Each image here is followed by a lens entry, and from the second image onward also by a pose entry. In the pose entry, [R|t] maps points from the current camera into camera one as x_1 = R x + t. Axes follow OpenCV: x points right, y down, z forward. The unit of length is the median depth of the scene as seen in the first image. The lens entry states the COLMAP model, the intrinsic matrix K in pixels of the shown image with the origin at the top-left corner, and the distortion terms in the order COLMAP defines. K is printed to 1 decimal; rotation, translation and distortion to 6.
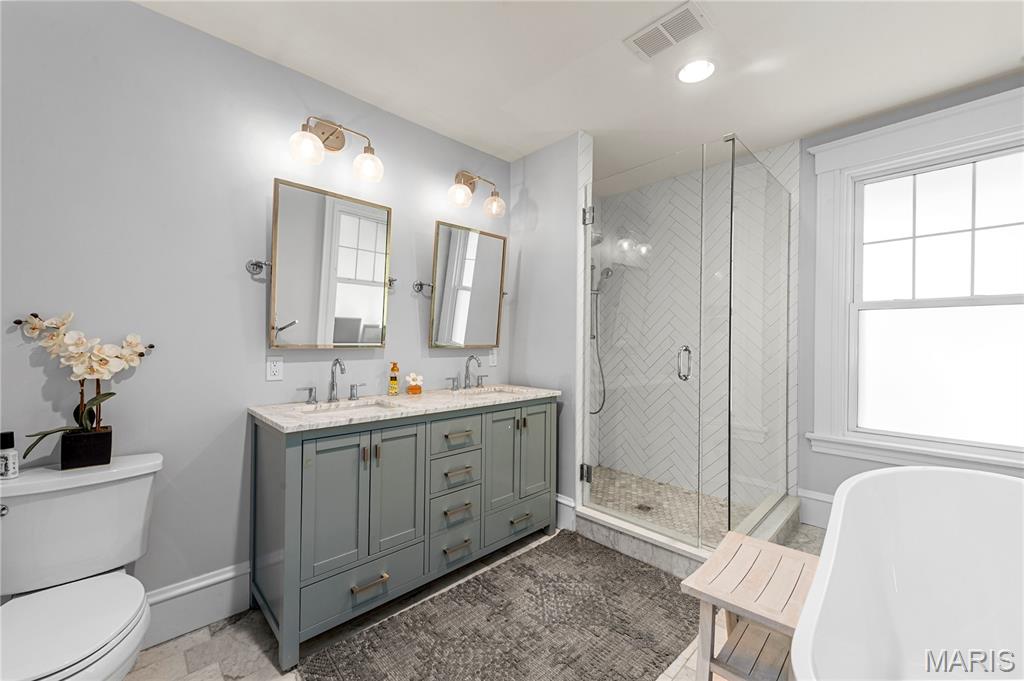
lens RADIAL K [[399.9, 0, 514.3], [0, 399.9, 339.7], [0, 0, 1]] dist [-0.001209, -0.000055]
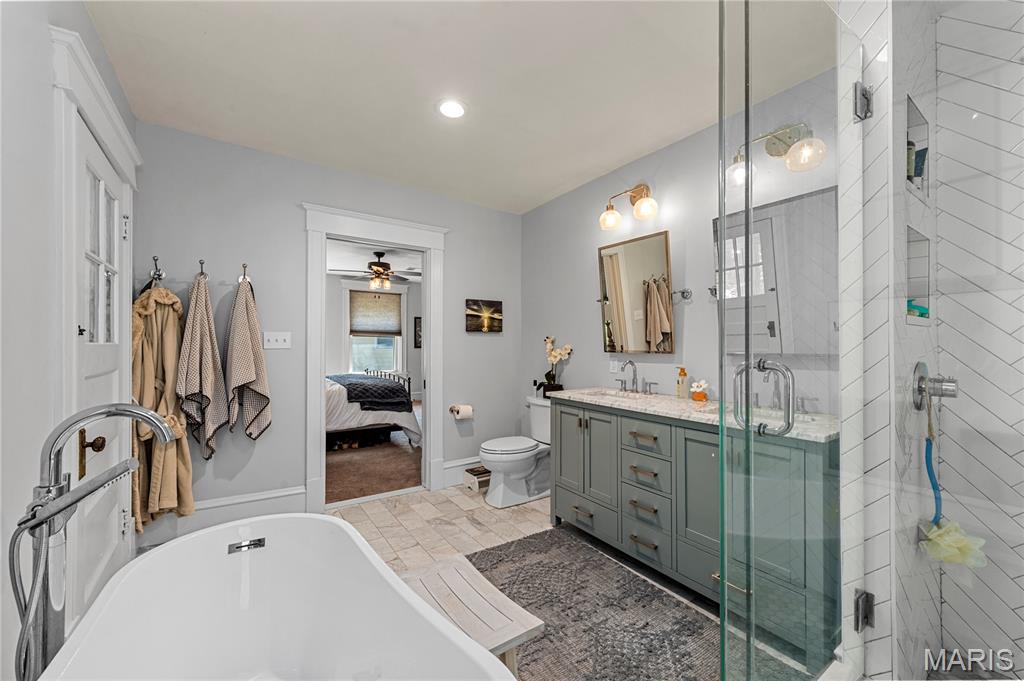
lens RADIAL K [[399.9, 0, 511.3], [0, 399.9, 340.1], [0, 0, 1]] dist [-0.001209, -0.000055]
pose [[-0.168983, -0.015092, -0.985503, 0.985471], [0.005720, 0.999851, -0.016292, -0.001979], [0.985602, -0.008390, -0.168872, 0.852558]]
